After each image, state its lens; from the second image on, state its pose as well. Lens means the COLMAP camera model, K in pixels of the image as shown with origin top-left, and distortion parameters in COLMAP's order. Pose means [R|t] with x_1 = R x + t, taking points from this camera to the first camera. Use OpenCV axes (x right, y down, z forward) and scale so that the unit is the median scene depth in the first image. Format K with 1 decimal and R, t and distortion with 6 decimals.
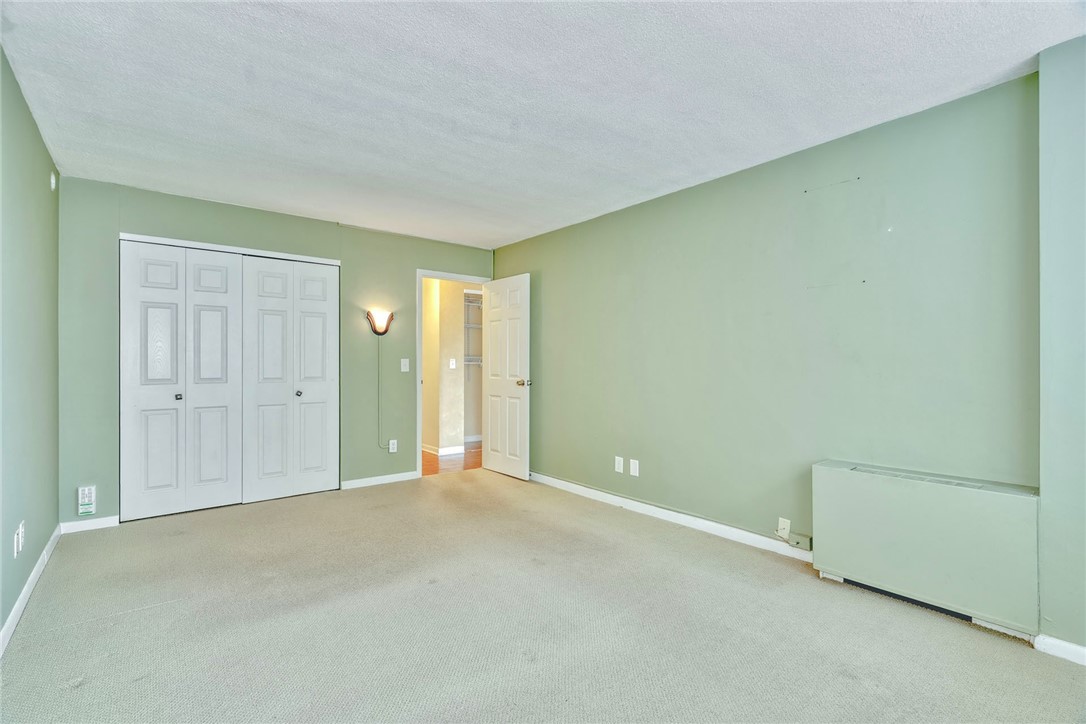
lens RADIAL K [[496.9, 0, 541.7], [0, 496.9, 361.8], [0, 0, 1]] dist [-0.003450, 0.000210]
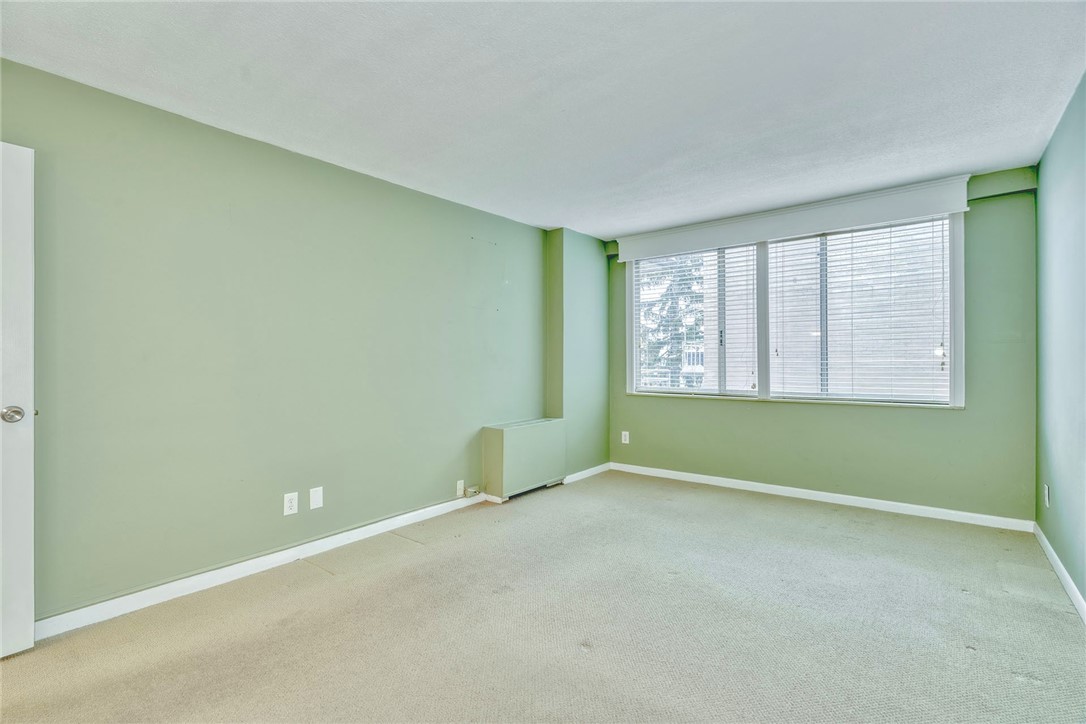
lens RADIAL K [[496.9, 0, 541.7], [0, 496.9, 359.7], [0, 0, 1]] dist [-0.003450, 0.000210]
pose [[-0.212009, 0.006706, 0.977245, -0.660765], [0.008463, 0.999952, -0.005026, 0.006045], [-0.977231, 0.007205, -0.212056, 0.845264]]
